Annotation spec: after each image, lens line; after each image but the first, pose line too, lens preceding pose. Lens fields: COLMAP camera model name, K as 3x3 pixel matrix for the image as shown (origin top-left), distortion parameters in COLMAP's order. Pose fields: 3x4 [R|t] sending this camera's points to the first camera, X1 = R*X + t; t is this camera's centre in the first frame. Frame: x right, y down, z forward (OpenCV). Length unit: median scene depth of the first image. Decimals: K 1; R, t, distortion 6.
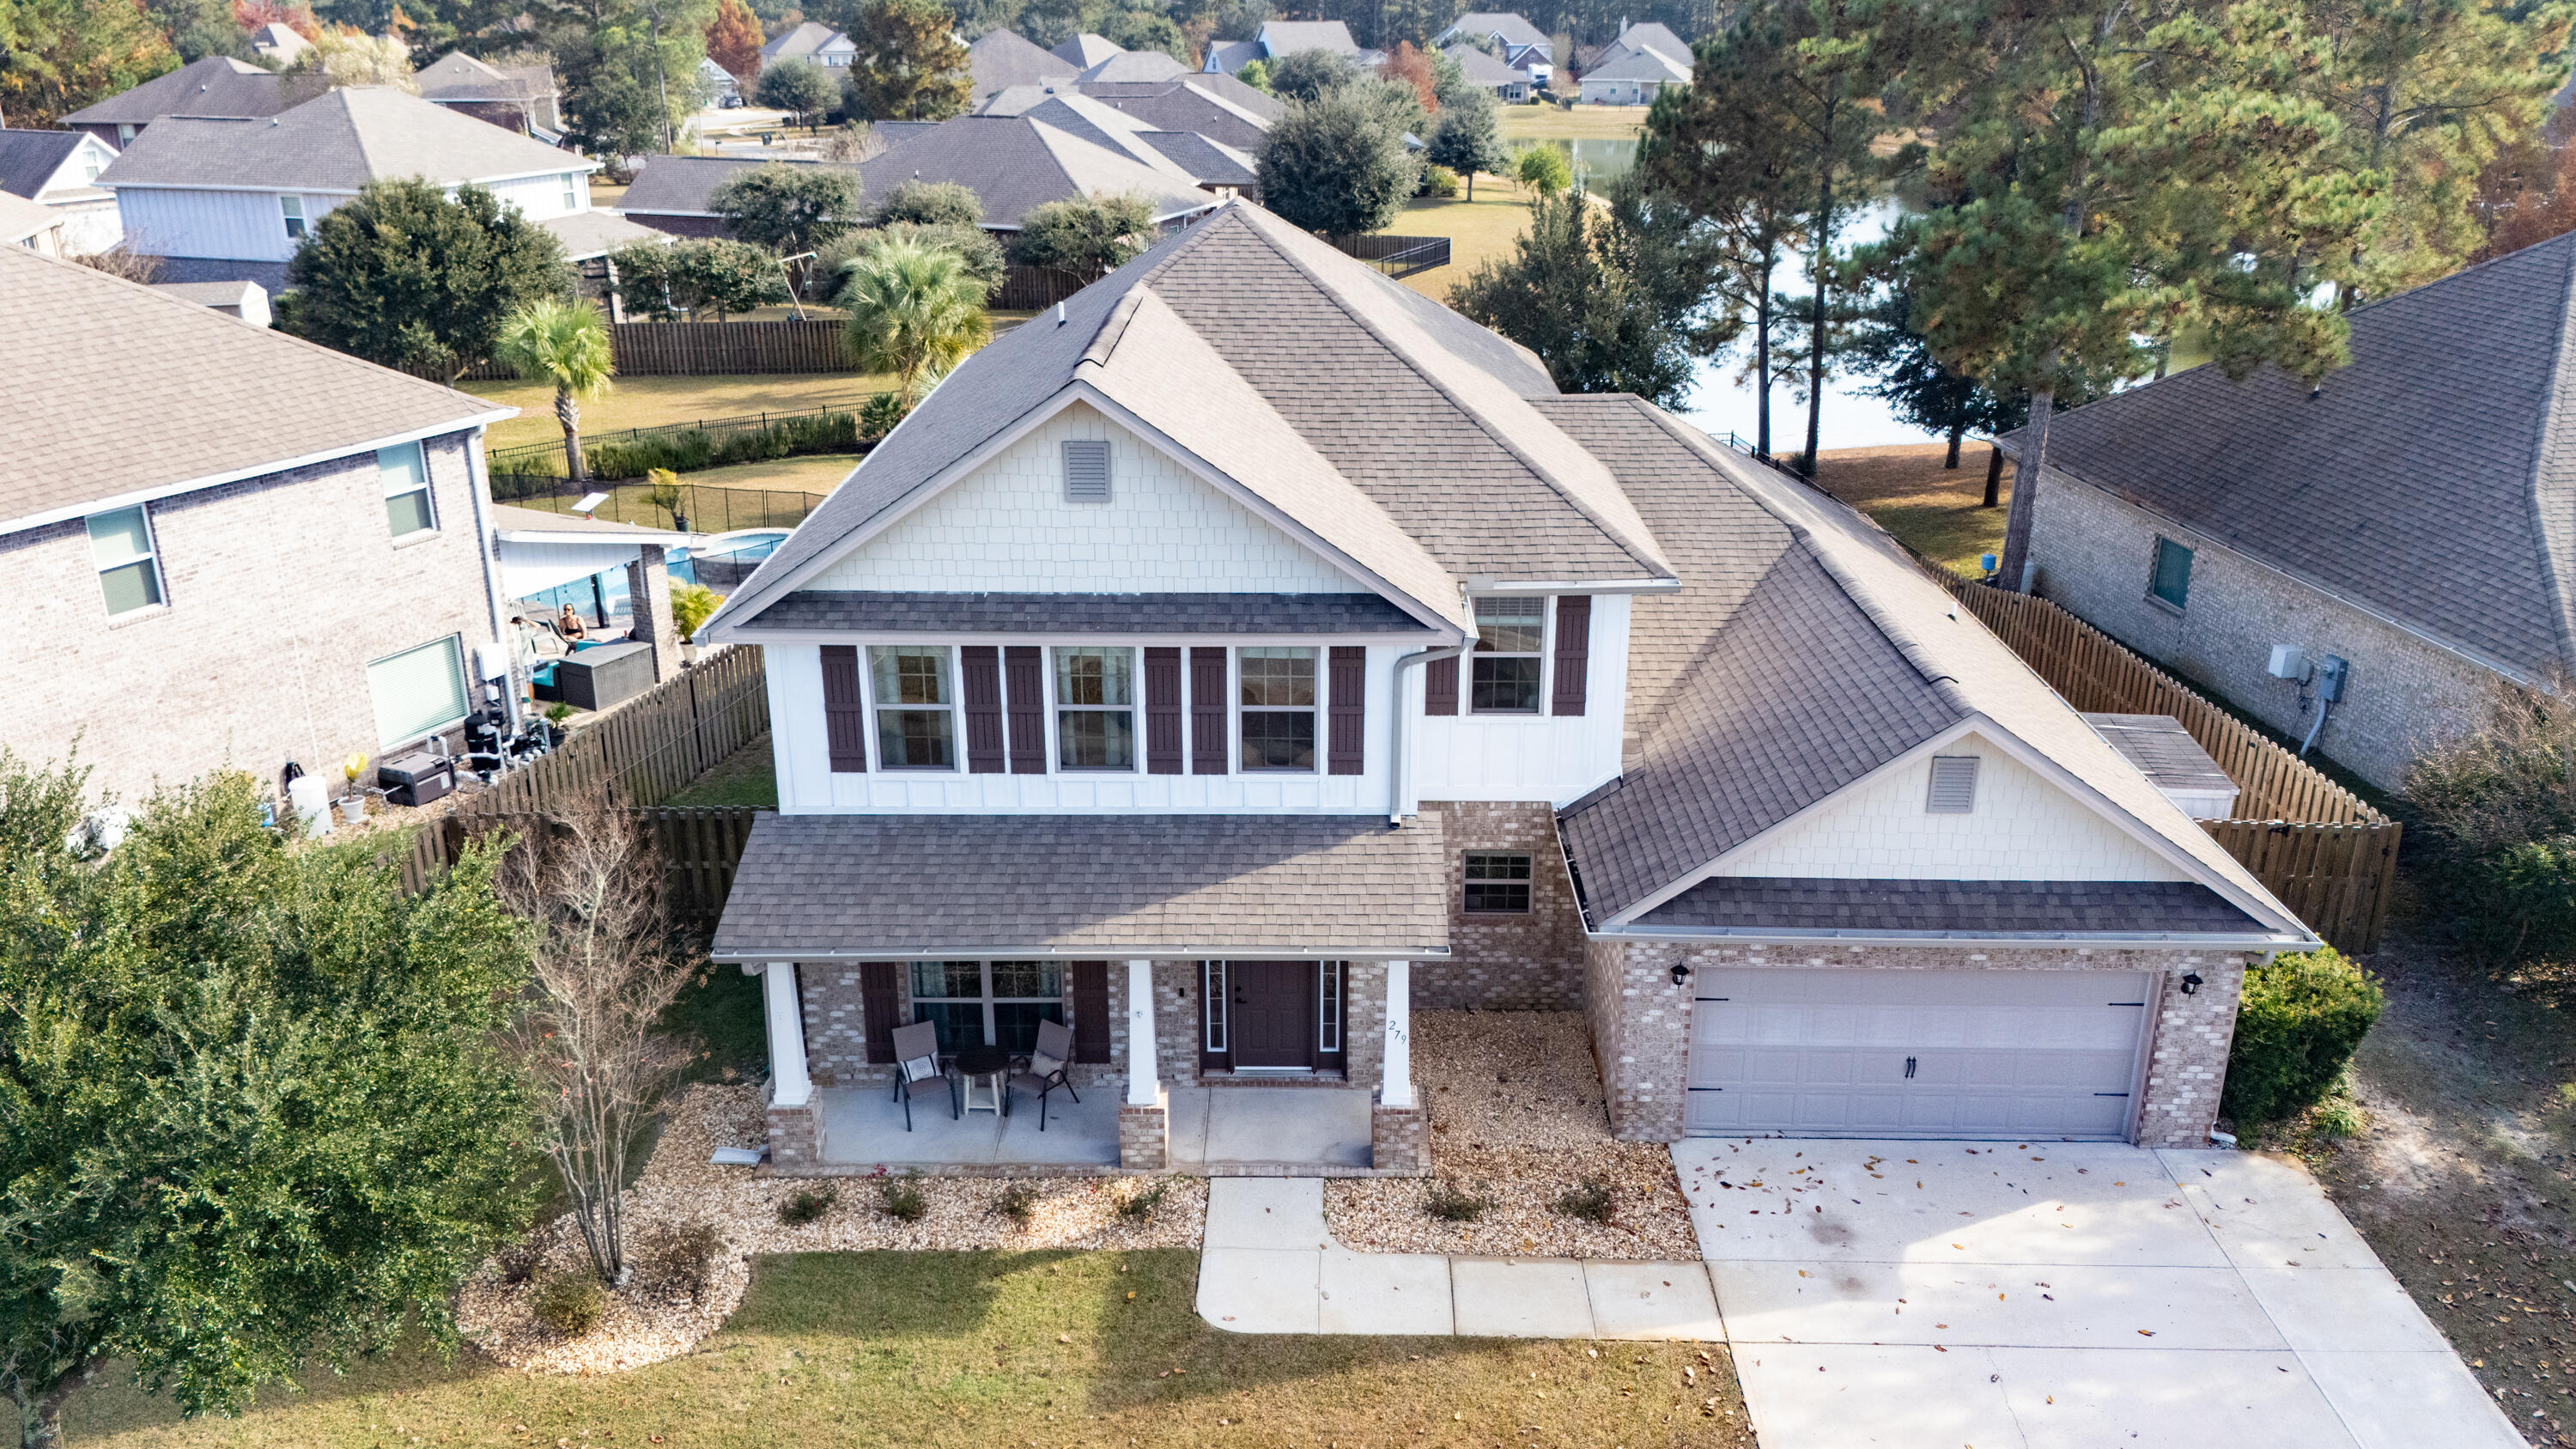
lens RADIAL K [[1923.6, 0, 1288.0], [0, 1923.6, 724.5], [0, 0, 1]] dist [0.052830, -0.045255]
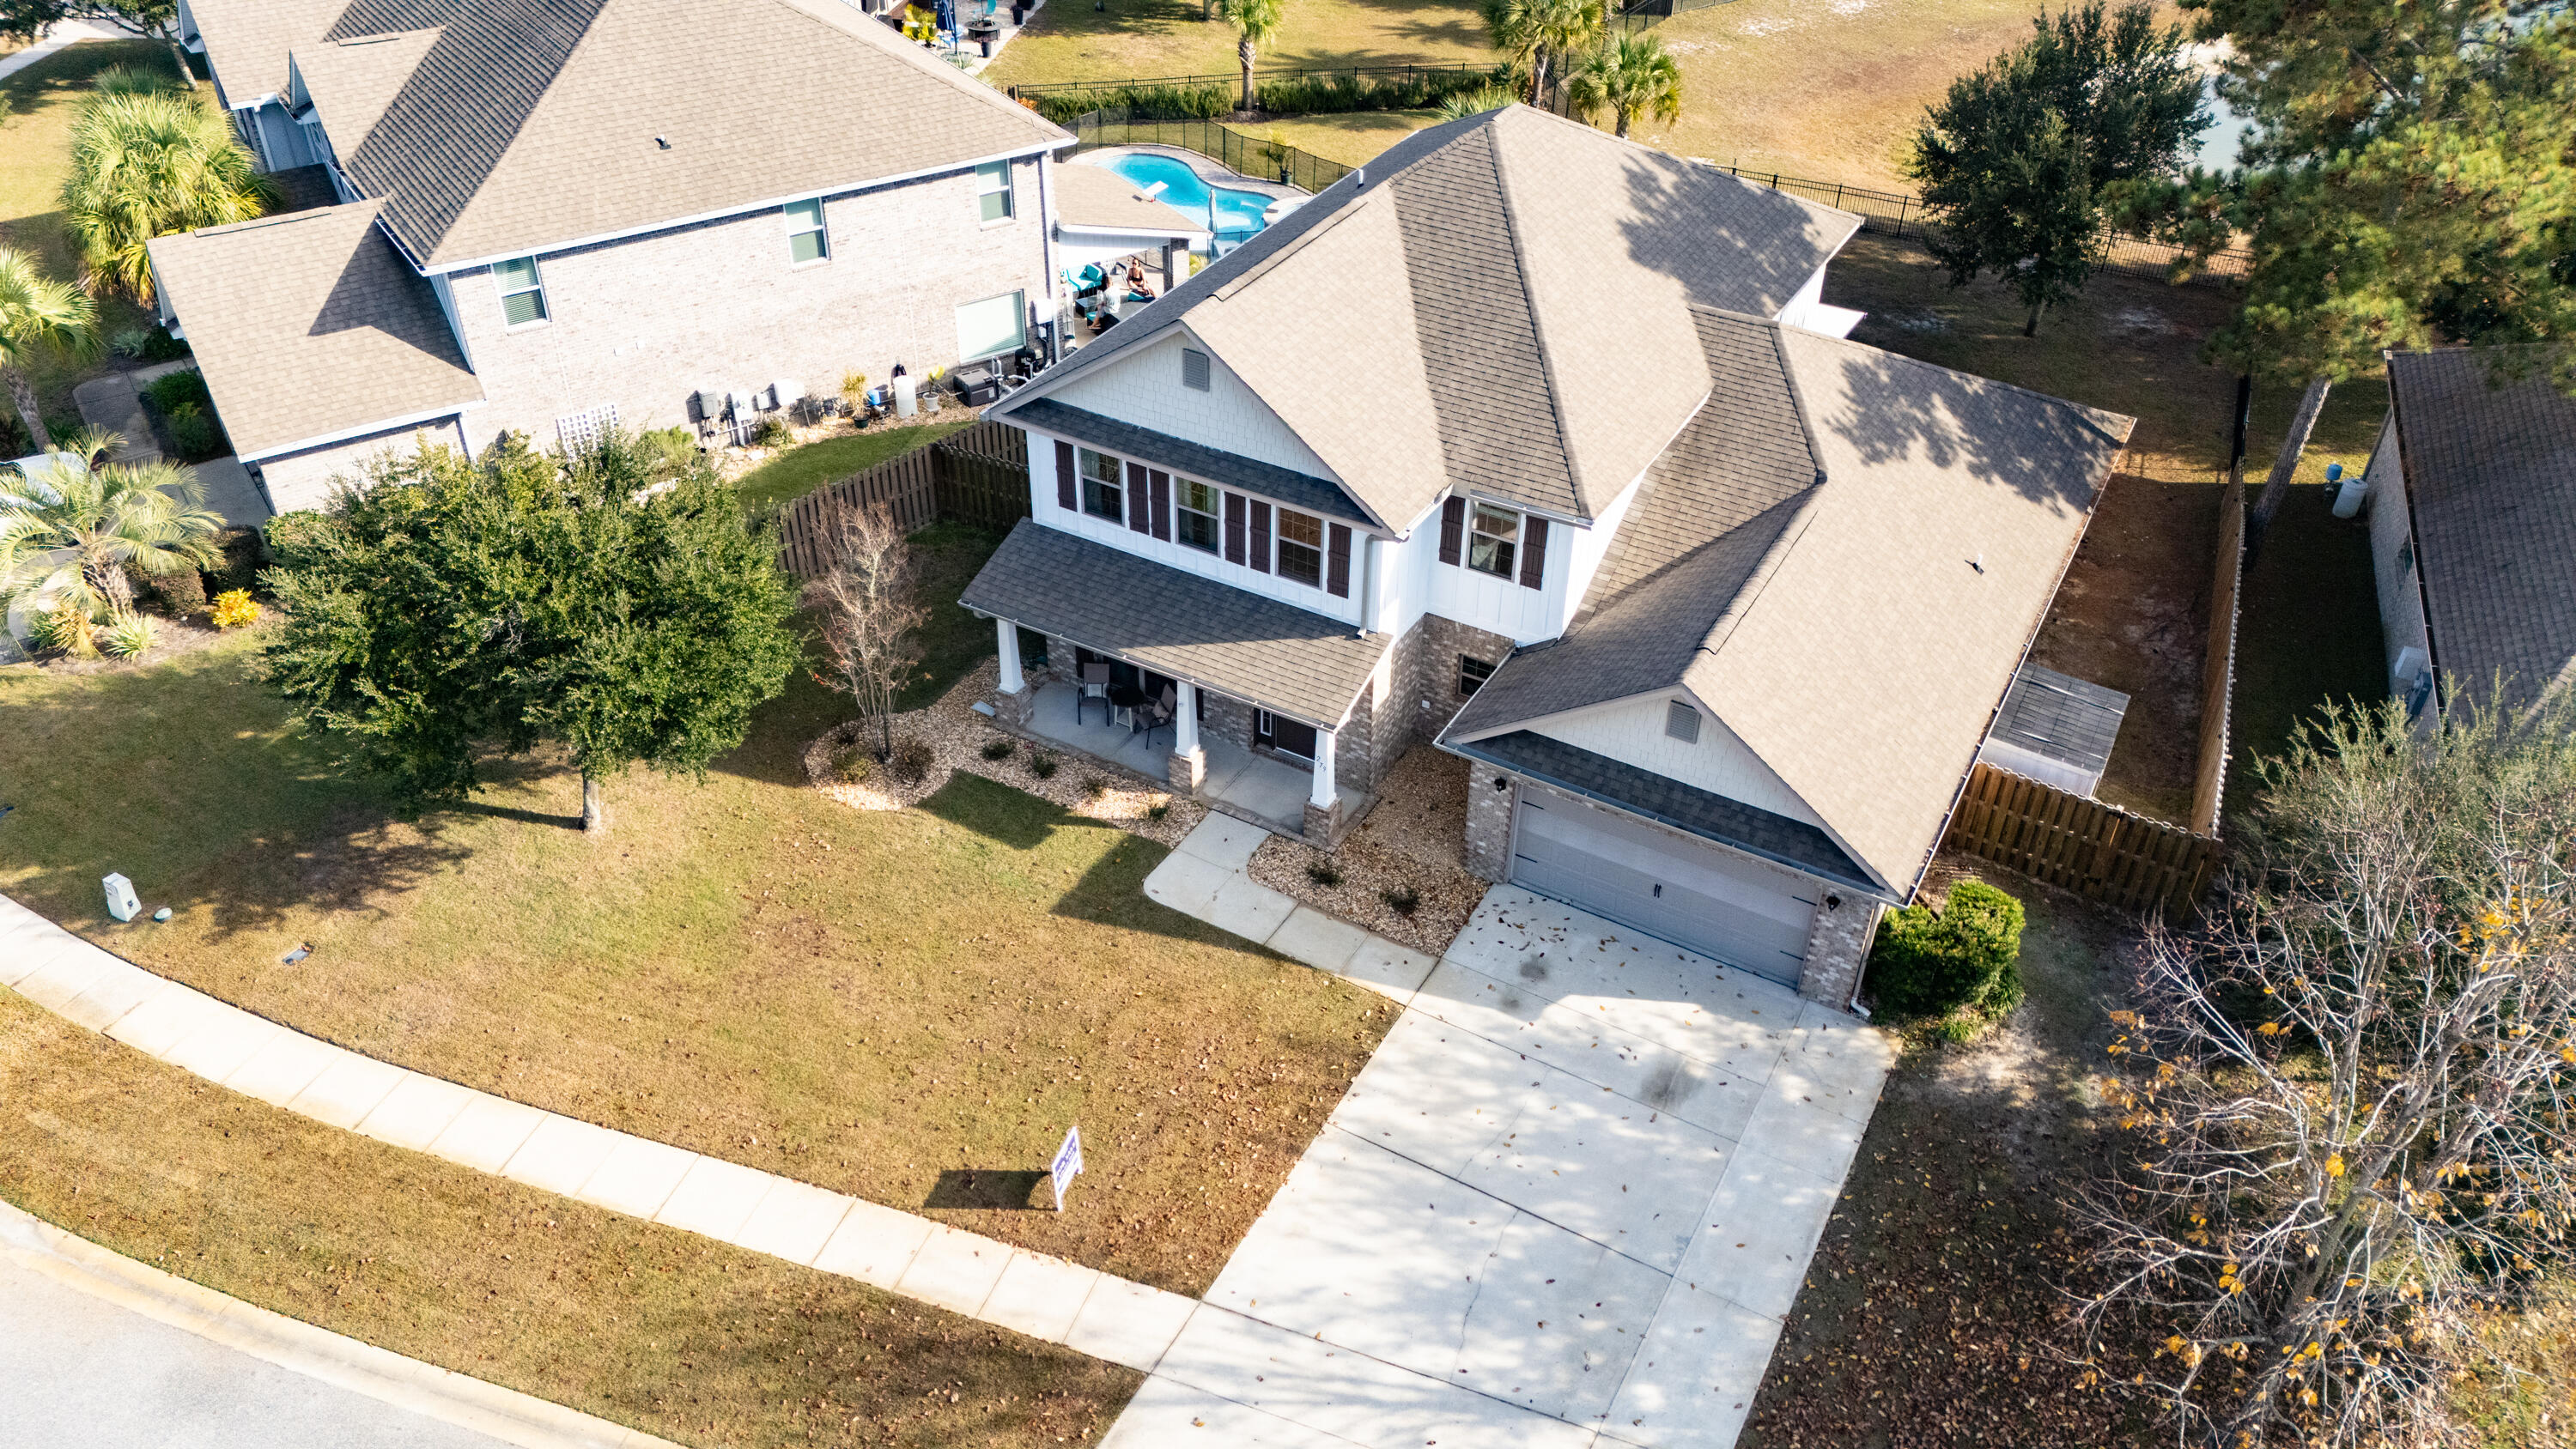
lens RADIAL K [[1895.7, 0, 1288.0], [0, 1895.7, 724.5], [0, 0, 1]] dist [0.080339, -0.087091]
pose [[0.874451, 0.298615, -0.382315, 0.592334], [-0.186500, 0.934463, 0.303309, -0.321307], [0.447832, -0.193927, 0.872834, -0.341691]]
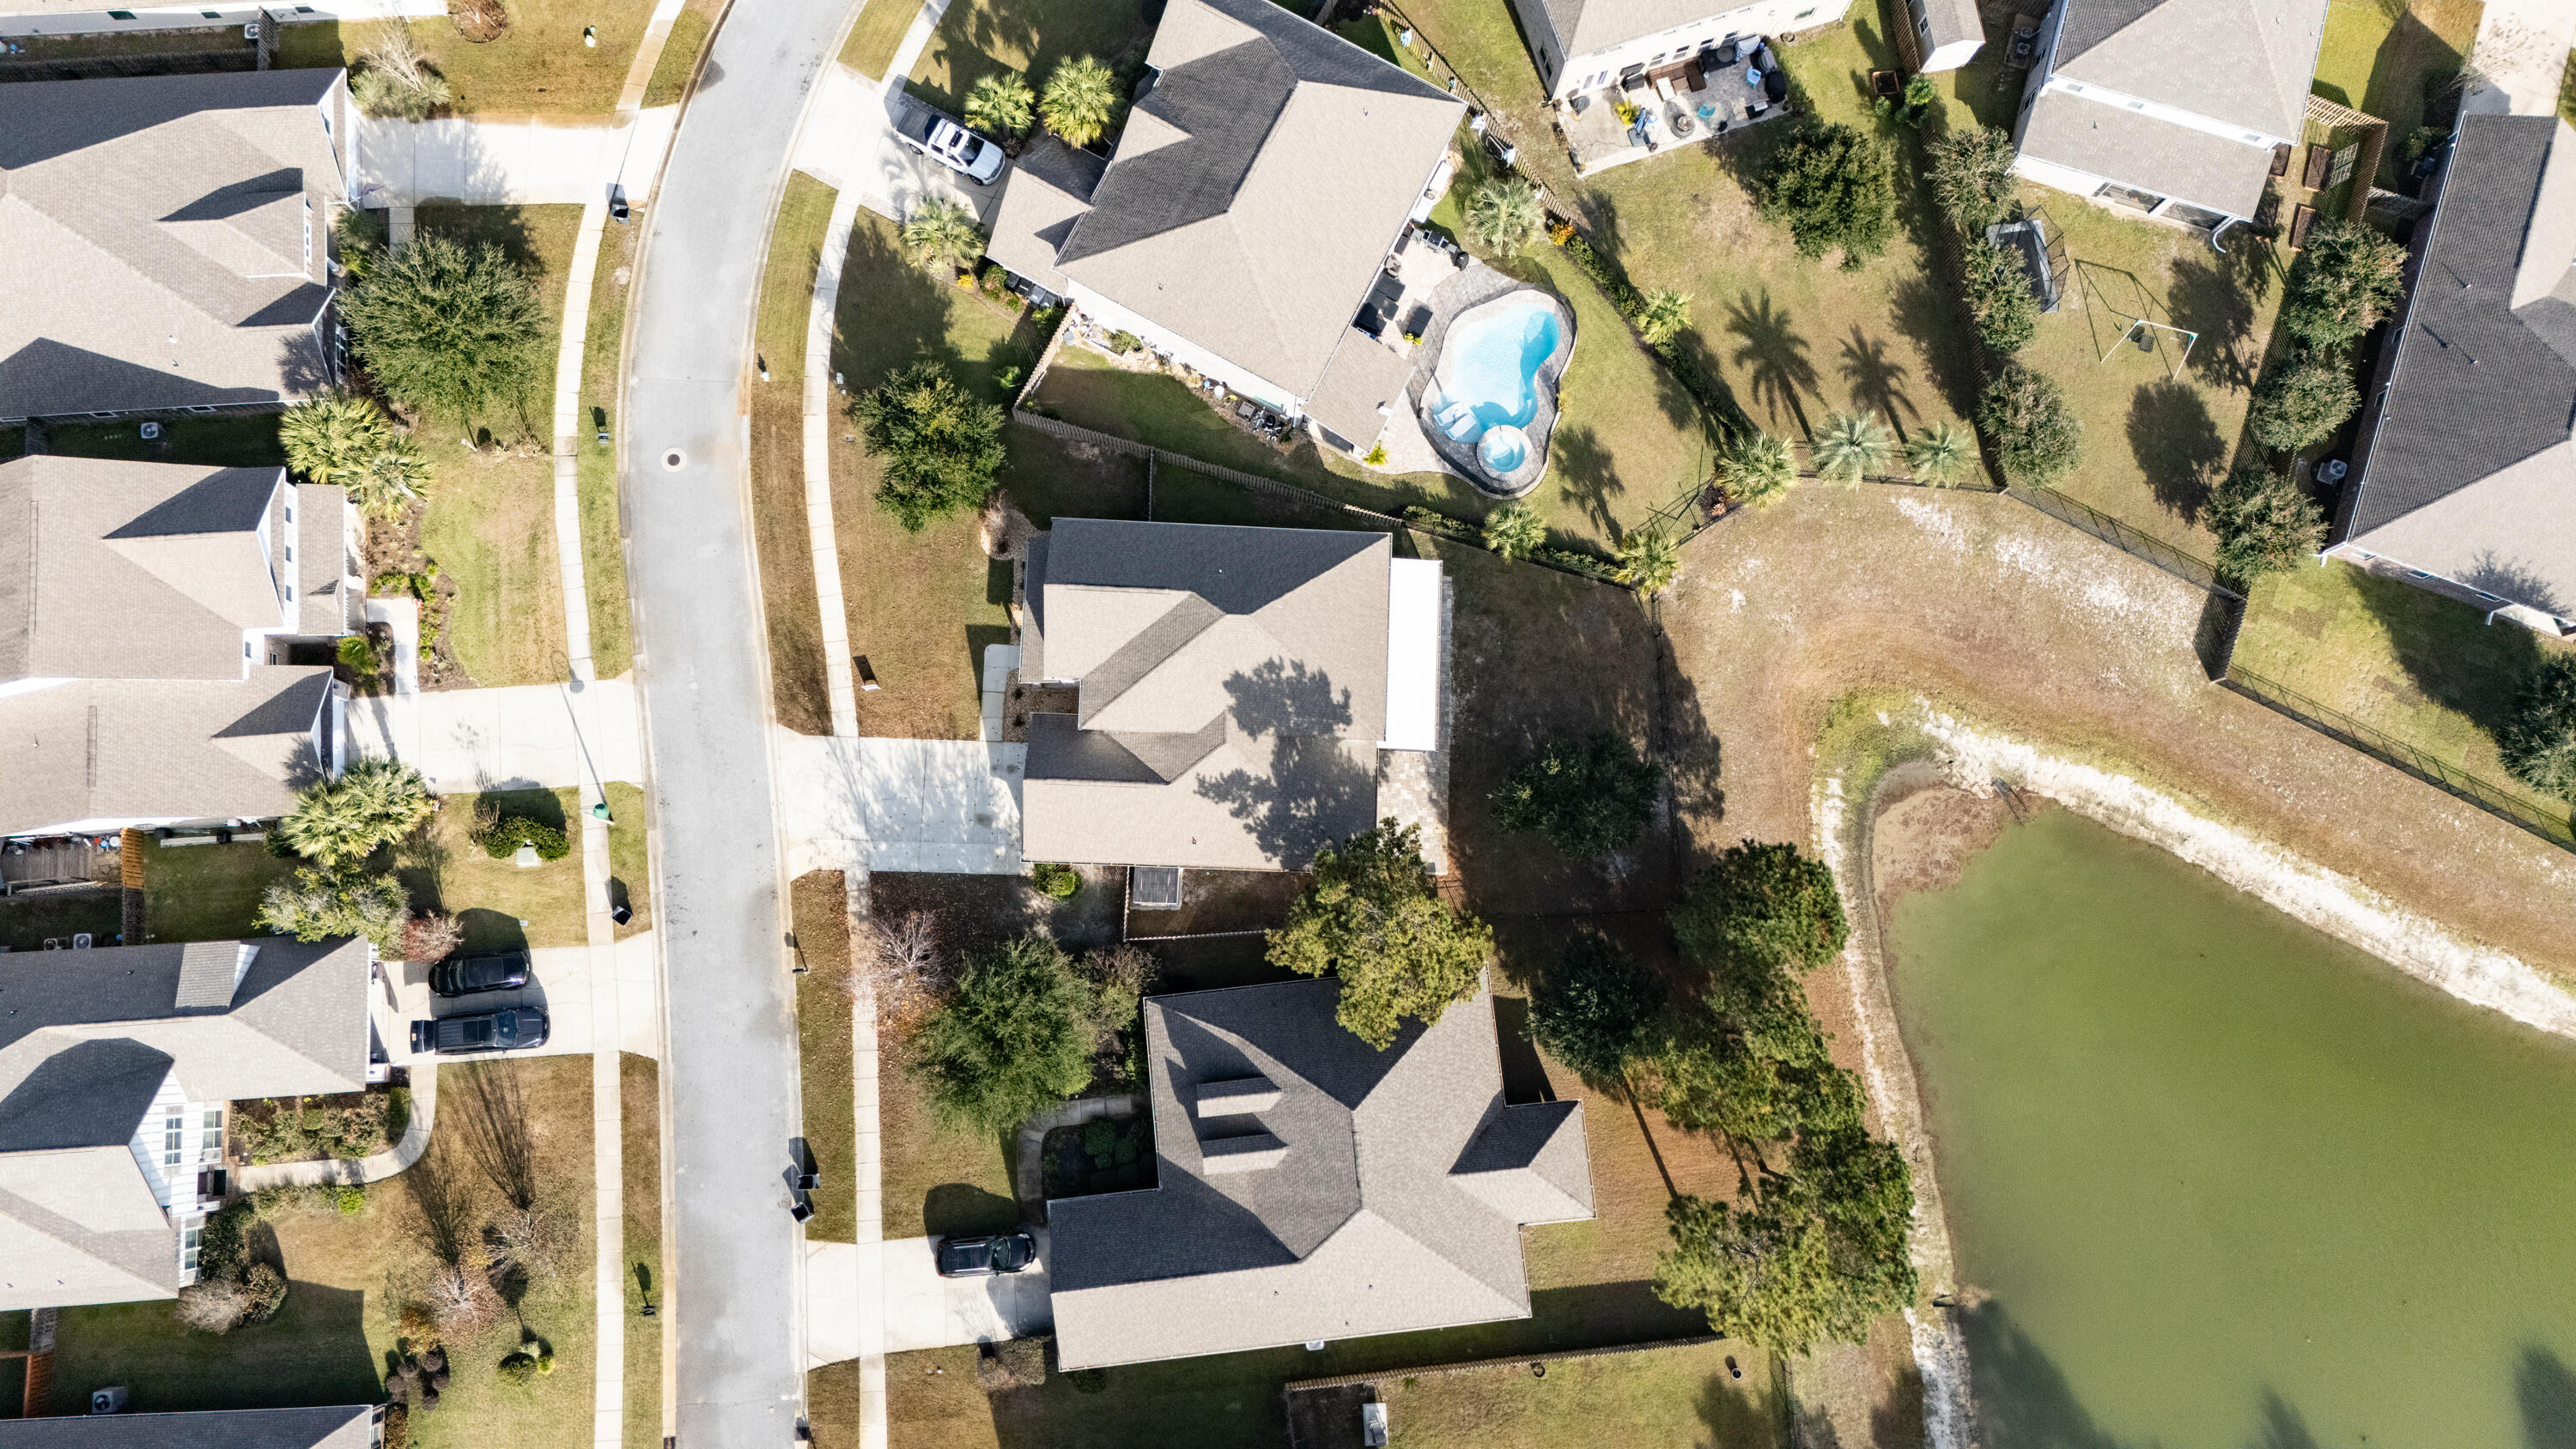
lens RADIAL K [[1895.7, 0, 1288.0], [0, 1895.7, 724.5], [0, 0, 1]] dist [0.080339, -0.087091]
pose [[-0.020391, 0.985439, -0.168805, 0.918166], [-0.391390, 0.147497, 0.908327, -4.184560], [0.919999, 0.084590, 0.382683, -0.200786]]
